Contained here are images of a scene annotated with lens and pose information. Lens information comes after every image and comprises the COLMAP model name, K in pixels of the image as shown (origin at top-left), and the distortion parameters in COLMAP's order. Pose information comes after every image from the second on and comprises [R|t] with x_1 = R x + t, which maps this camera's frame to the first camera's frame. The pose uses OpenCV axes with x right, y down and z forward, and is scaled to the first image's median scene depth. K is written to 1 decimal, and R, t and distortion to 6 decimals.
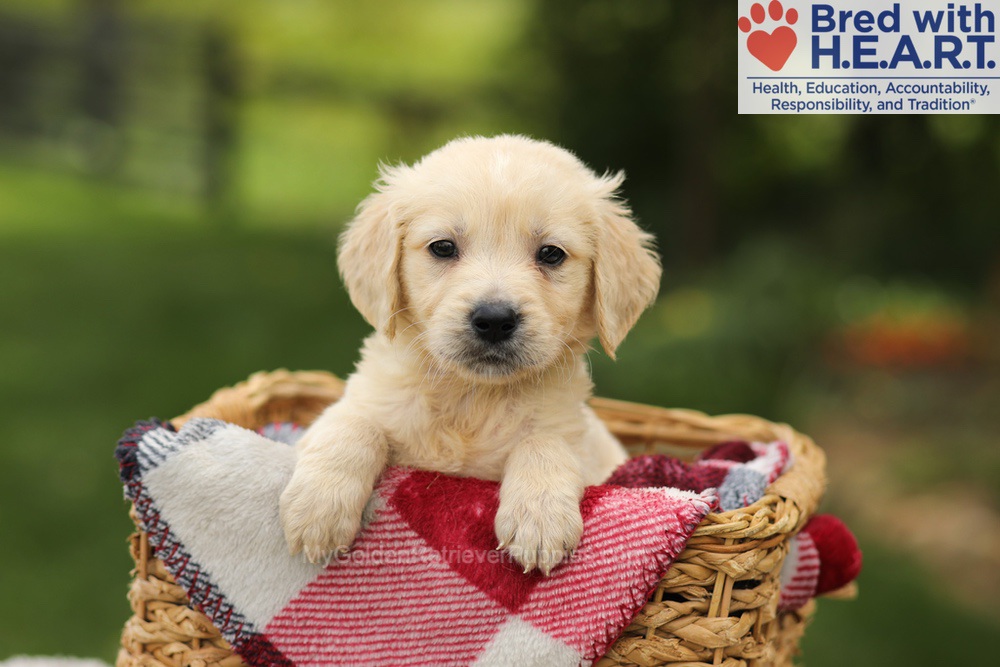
lens RADIAL K [[3228.8, 0, 500.0], [0, 3228.8, 333.5], [0, 0, 1]] dist [-0.032941, 2.098307]
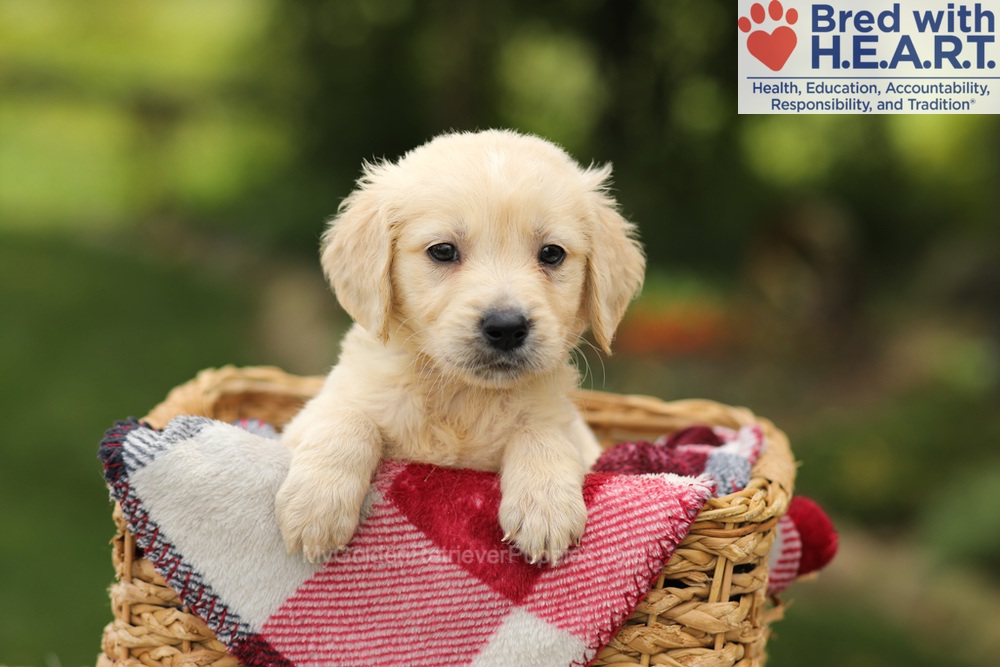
lens RADIAL K [[3228.8, 0, 500.0], [0, 3228.8, 333.5], [0, 0, 1]] dist [-0.032941, 2.098307]
pose [[0.992321, -0.021727, 0.121765, -0.119119], [0.021554, 0.999764, 0.002740, 0.000589], [-0.121795, -0.000094, 0.992555, 0.016521]]
